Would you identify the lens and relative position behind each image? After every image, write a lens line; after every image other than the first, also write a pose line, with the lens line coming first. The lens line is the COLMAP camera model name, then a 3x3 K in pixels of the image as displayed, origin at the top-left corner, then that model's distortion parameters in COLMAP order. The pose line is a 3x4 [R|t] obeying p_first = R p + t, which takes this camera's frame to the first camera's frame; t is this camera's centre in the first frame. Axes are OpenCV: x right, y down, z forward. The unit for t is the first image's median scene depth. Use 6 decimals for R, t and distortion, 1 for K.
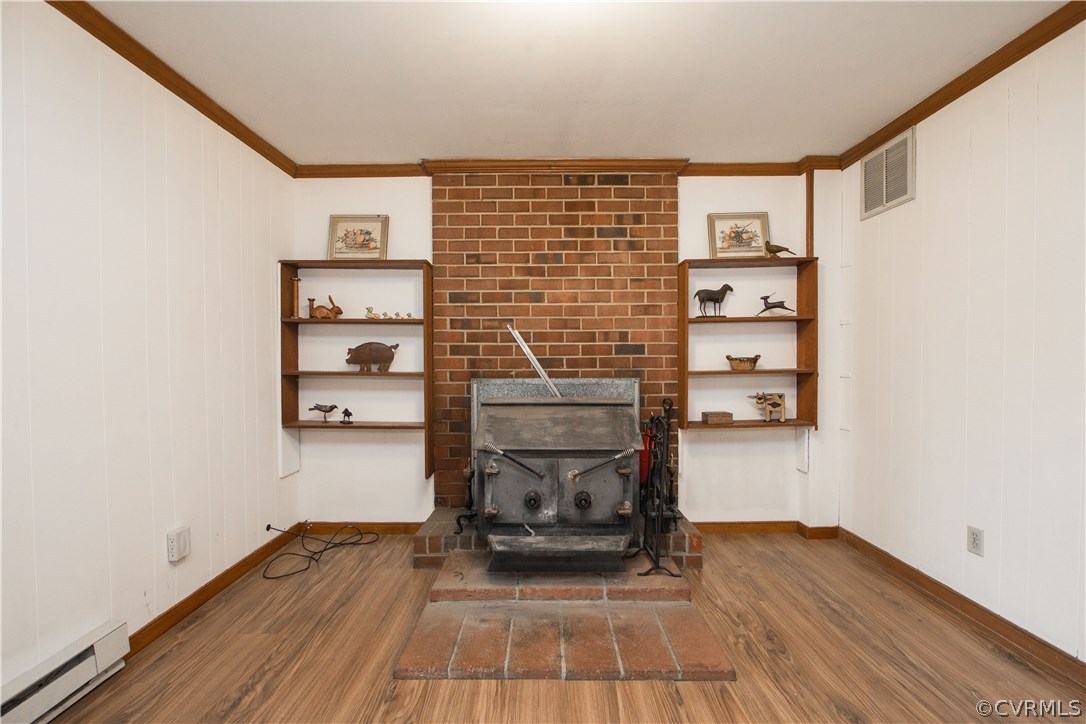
lens RADIAL K [[429.9, 0, 539.3], [0, 429.9, 363.5], [0, 0, 1]] dist [-0.011696, 0.002119]
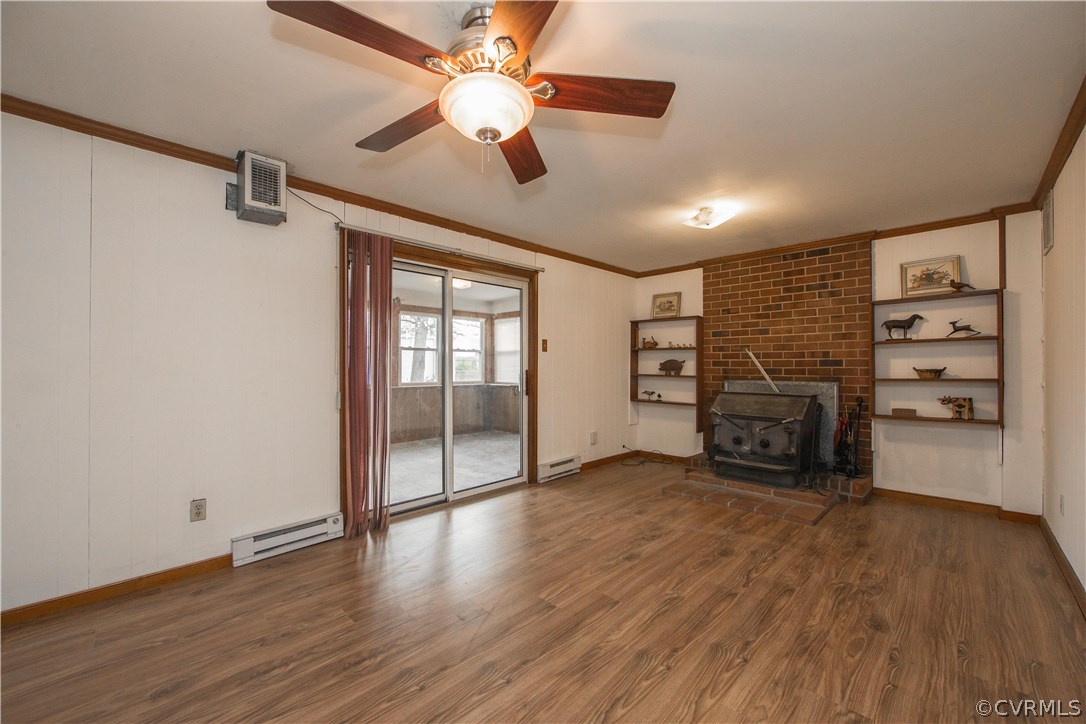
lens RADIAL K [[429.9, 0, 547.2], [0, 429.9, 366.7], [0, 0, 1]] dist [-0.011696, 0.002119]
pose [[0.725656, 0.004329, -0.688044, 0.524703], [-0.015277, 0.999835, -0.009821, 0.009737], [0.687888, 0.017638, 0.725603, -0.771080]]
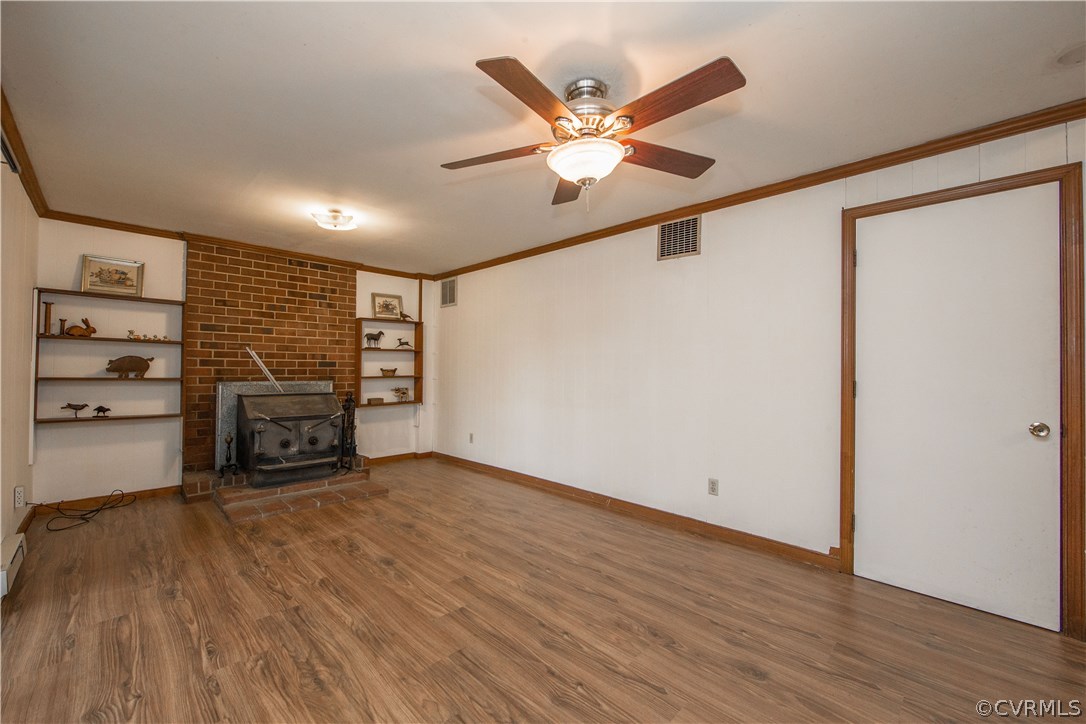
lens RADIAL K [[429.9, 0, 535.8], [0, 429.9, 363.7], [0, 0, 1]] dist [-0.011696, 0.002119]
pose [[0.704107, 0.018221, 0.709860, -0.436912], [0.001845, 0.999620, -0.027489, 0.014516], [-0.710092, 0.020665, 0.703806, -0.841050]]
